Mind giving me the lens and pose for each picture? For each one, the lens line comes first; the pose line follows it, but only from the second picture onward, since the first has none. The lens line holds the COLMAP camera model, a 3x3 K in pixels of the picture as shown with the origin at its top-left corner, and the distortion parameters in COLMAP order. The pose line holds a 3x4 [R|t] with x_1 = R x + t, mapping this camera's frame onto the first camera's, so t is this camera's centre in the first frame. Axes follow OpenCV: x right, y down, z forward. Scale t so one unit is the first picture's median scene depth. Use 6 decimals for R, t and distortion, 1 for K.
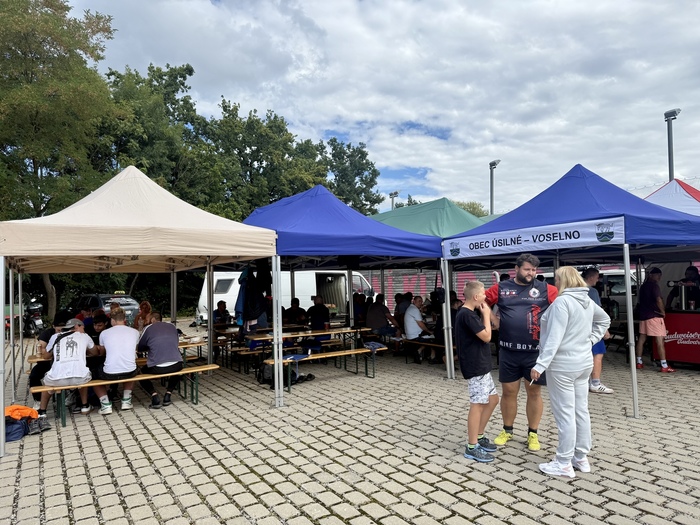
lens RADIAL K [[495.9, 0, 351.5], [0, 495.9, 261.0], [0, 0, 1]] dist [0.008994, -0.003732]
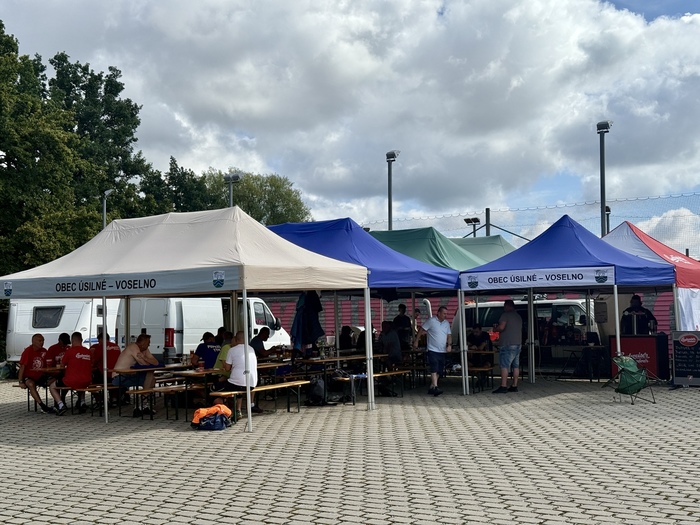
lens RADIAL K [[963.4, 0, 350.2], [0, 963.4, 263.4], [0, 0, 1]] dist [0.005875, 0.000000]
pose [[0.924444, 0.025046, 0.380495, -0.923328], [-0.024246, 0.999682, -0.006897, -0.045483], [-0.380546, -0.002850, 0.924757, -0.974976]]
